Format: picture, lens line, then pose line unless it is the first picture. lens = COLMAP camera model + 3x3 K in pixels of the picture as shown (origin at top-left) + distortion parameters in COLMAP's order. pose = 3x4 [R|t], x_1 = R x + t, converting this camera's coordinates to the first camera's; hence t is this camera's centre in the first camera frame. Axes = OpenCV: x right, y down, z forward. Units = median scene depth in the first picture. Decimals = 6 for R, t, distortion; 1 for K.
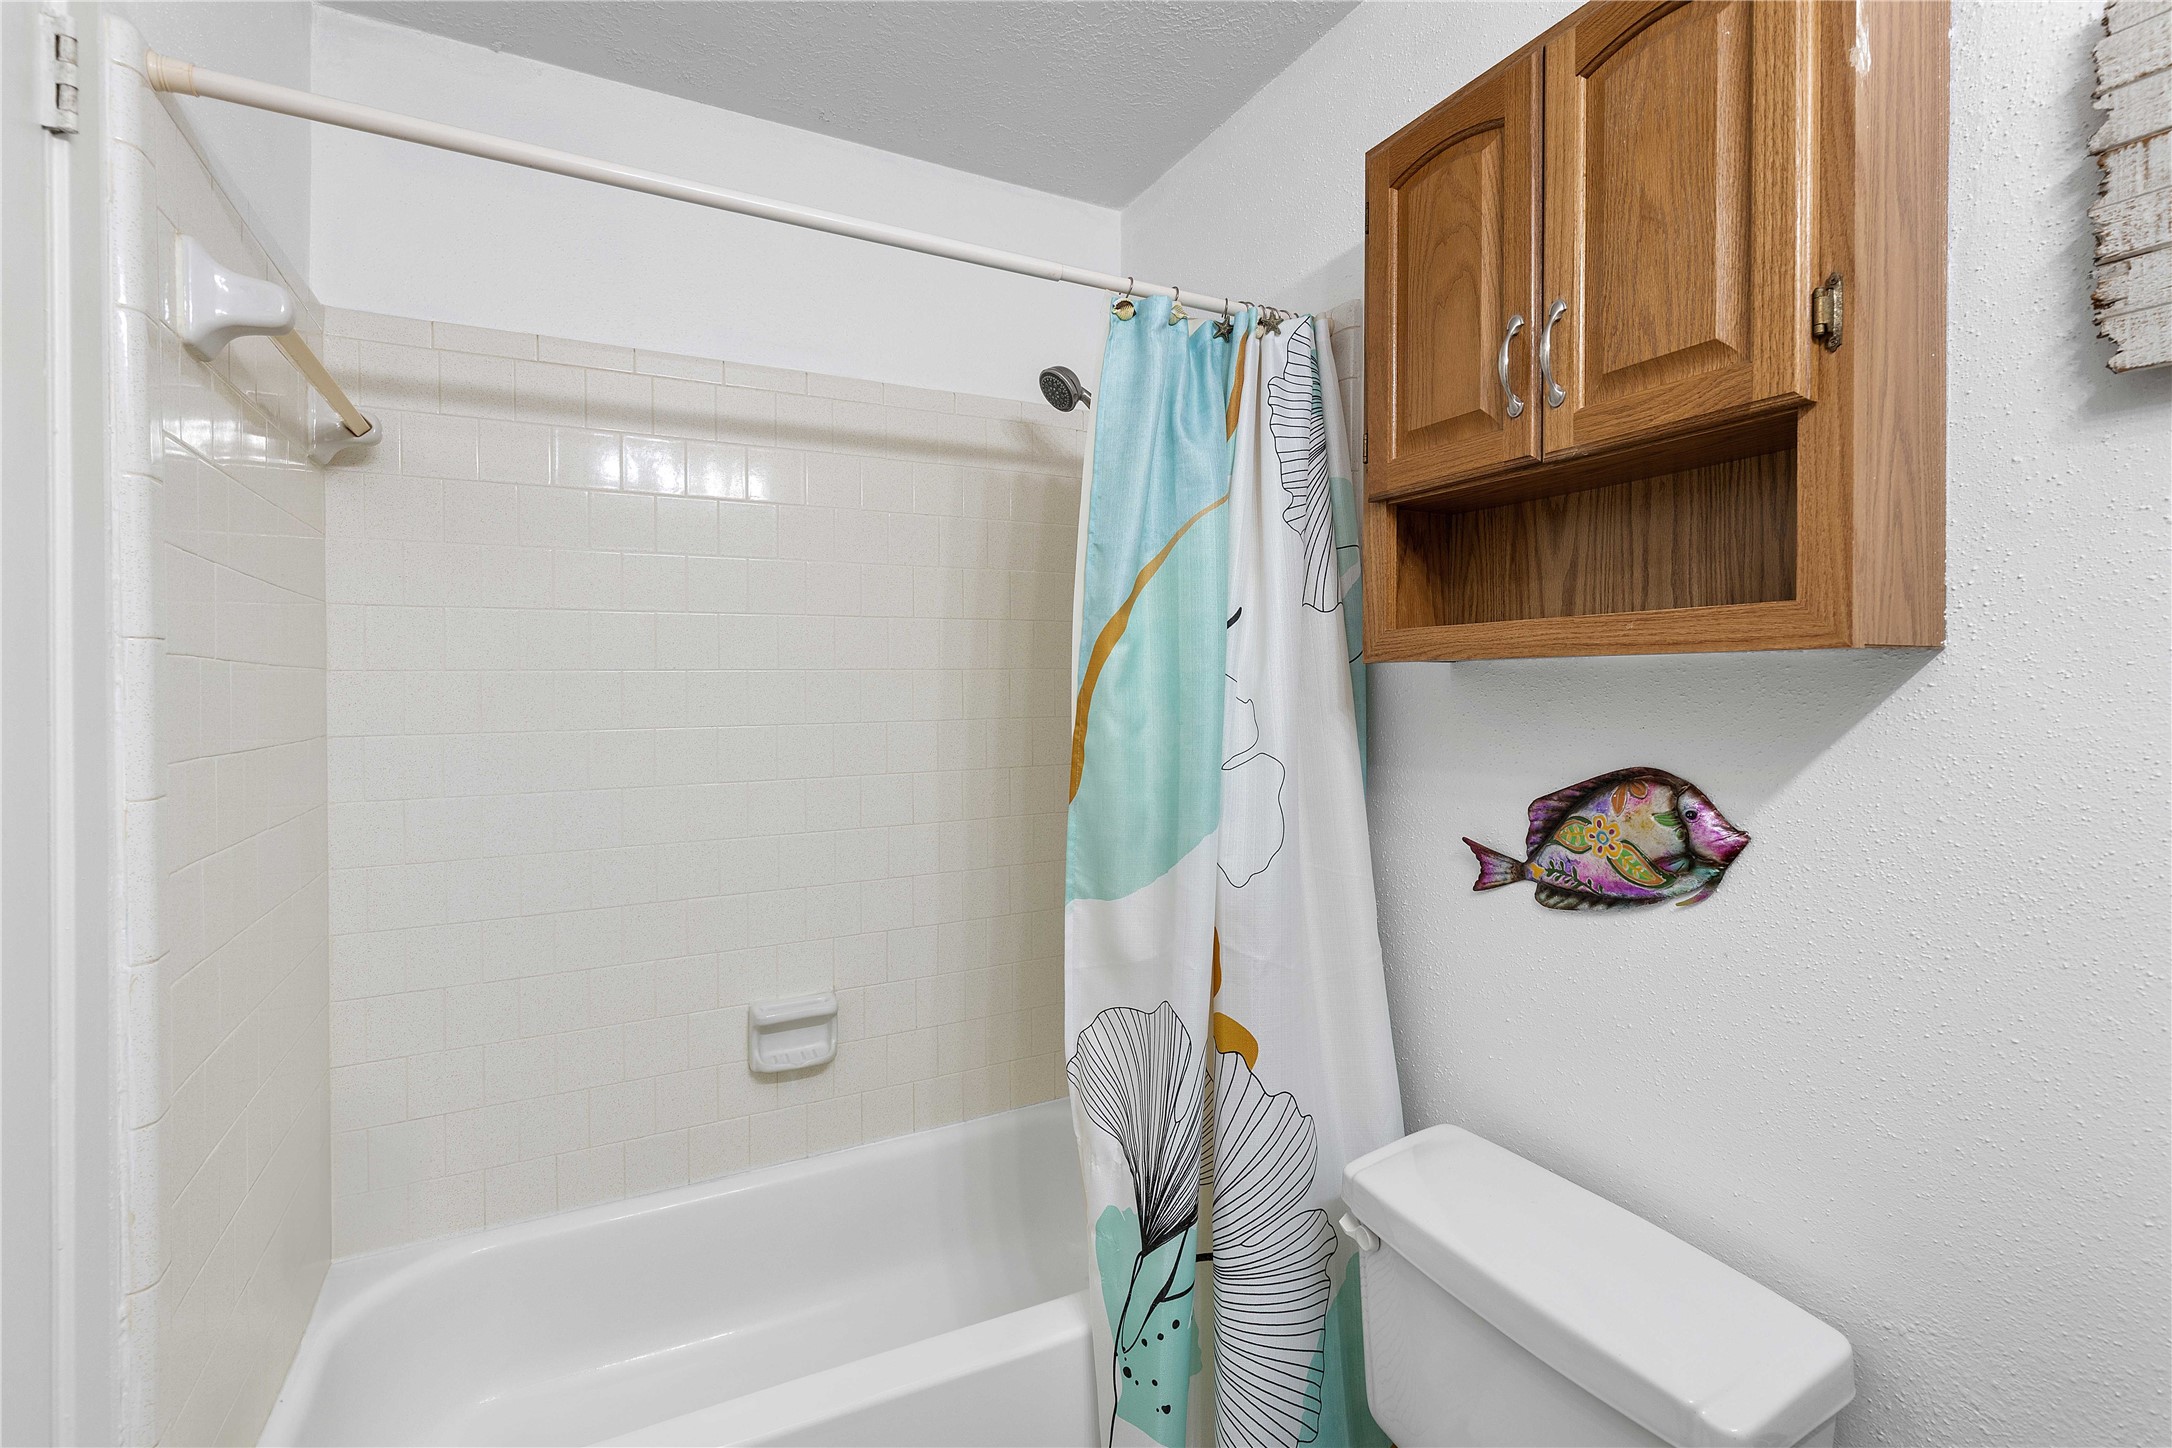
lens RADIAL K [[980.0, 0, 1100.8], [0, 980.0, 712.1], [0, 0, 1]] dist [0.001936, 0.000027]
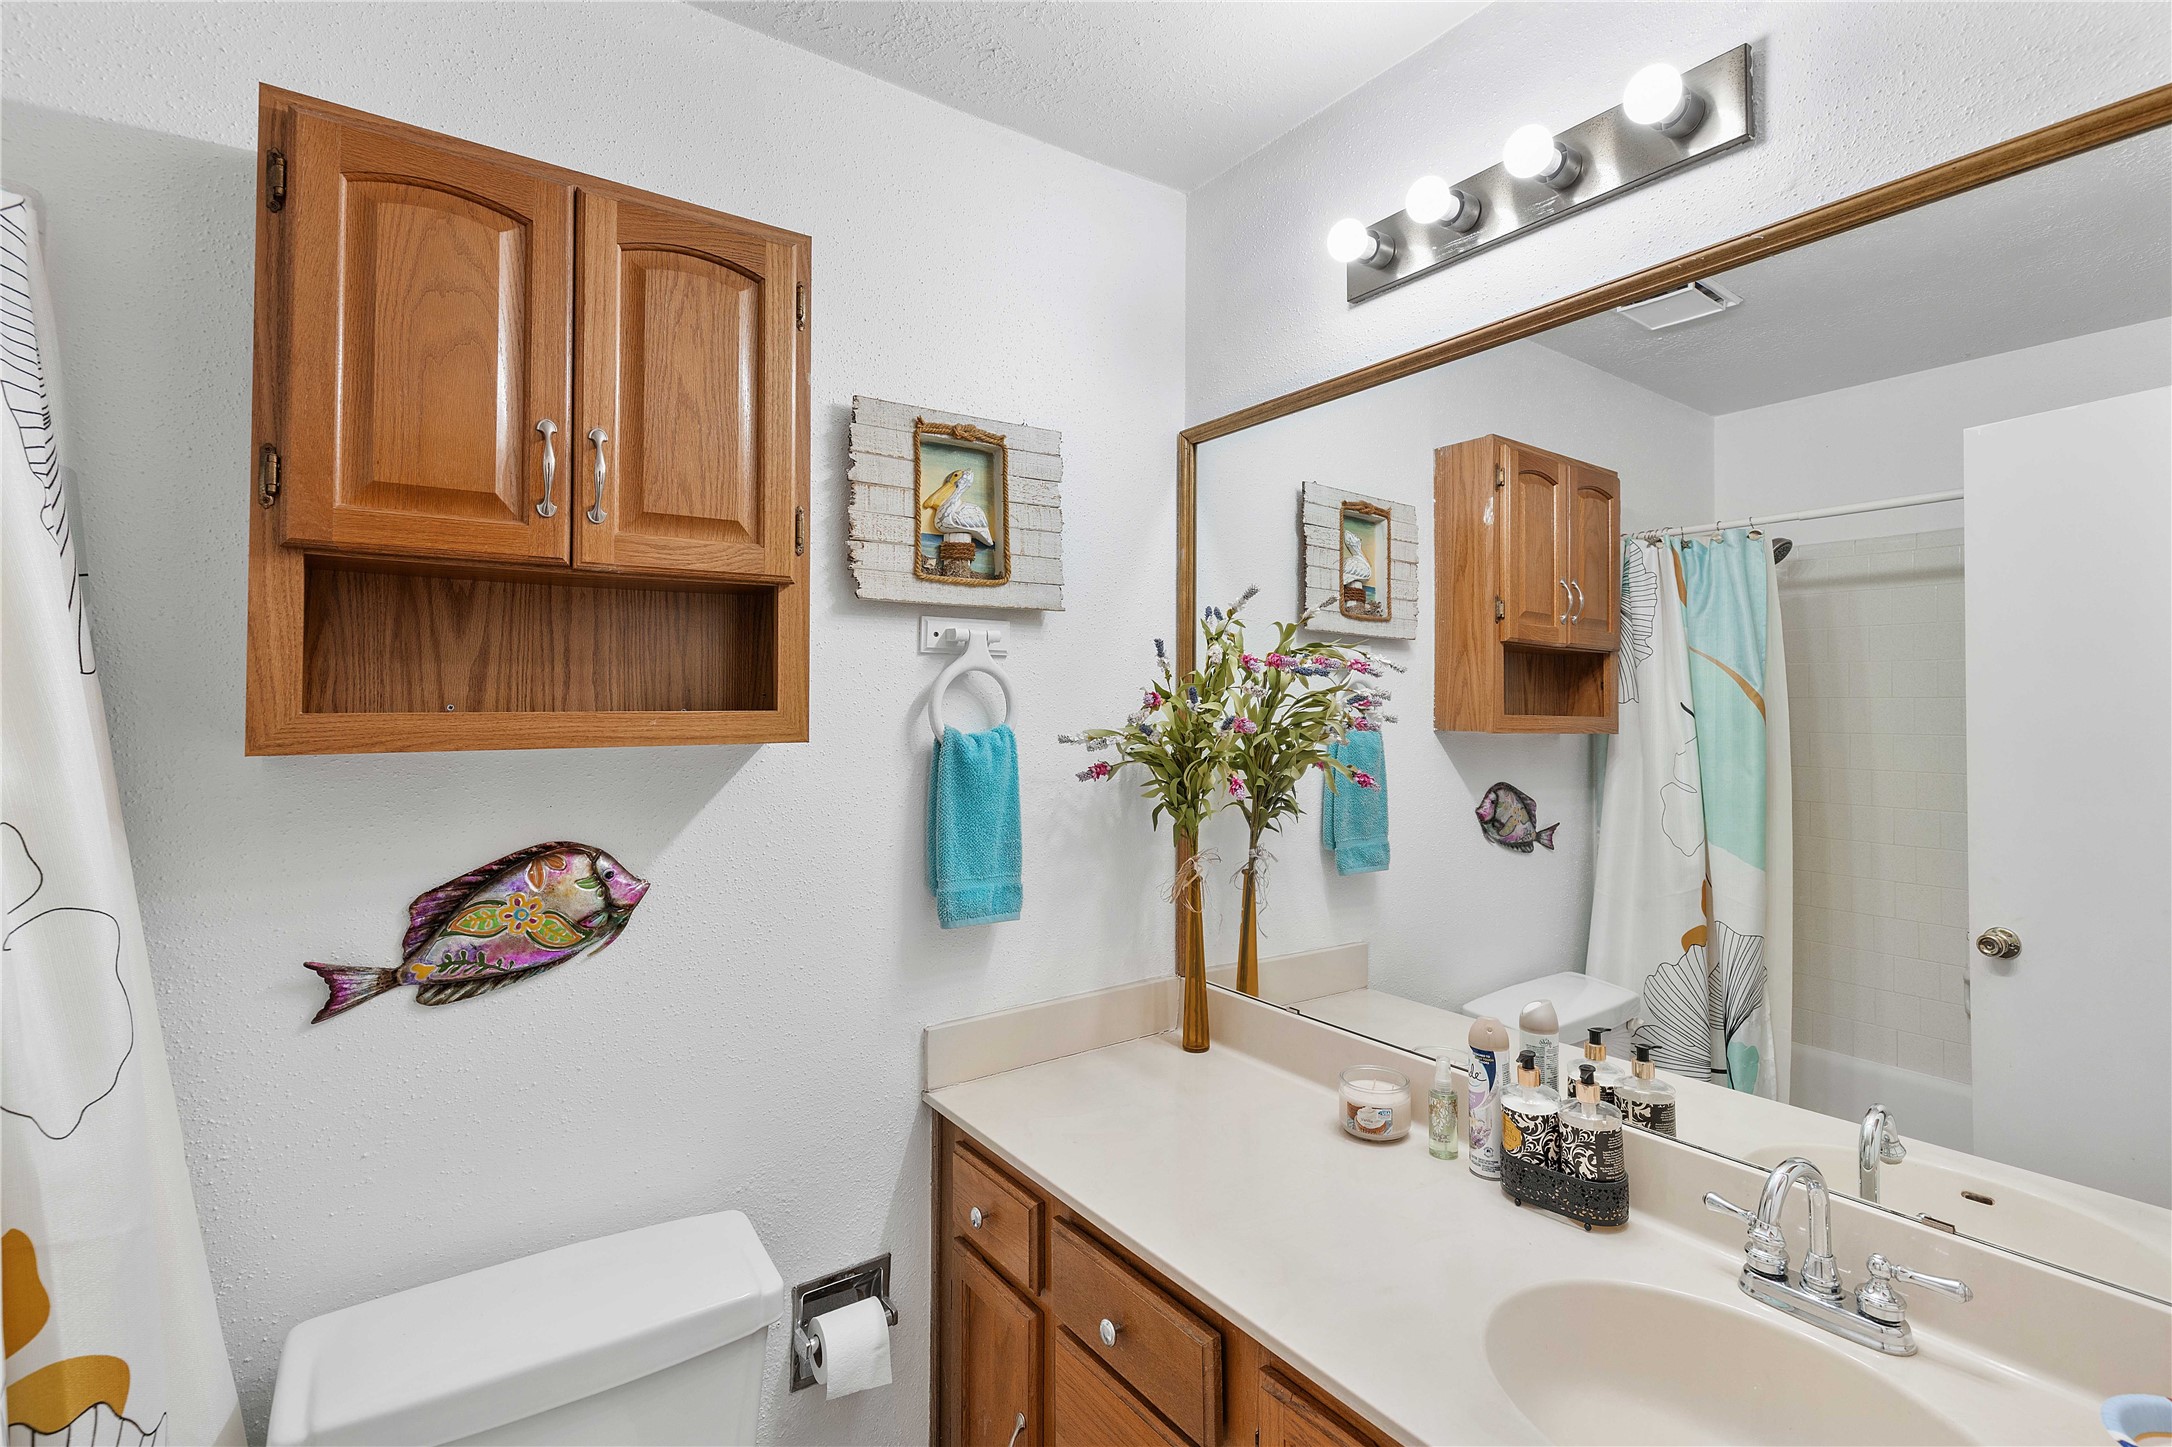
lens RADIAL K [[980.0, 0, 1100.8], [0, 980.0, 711.6], [0, 0, 1]] dist [0.001936, 0.000027]
pose [[-0.127832, 0.000252, 0.991796, -0.638145], [0.028725, 0.999581, 0.003449, -0.078371], [-0.991380, 0.028930, -0.127786, 0.529034]]
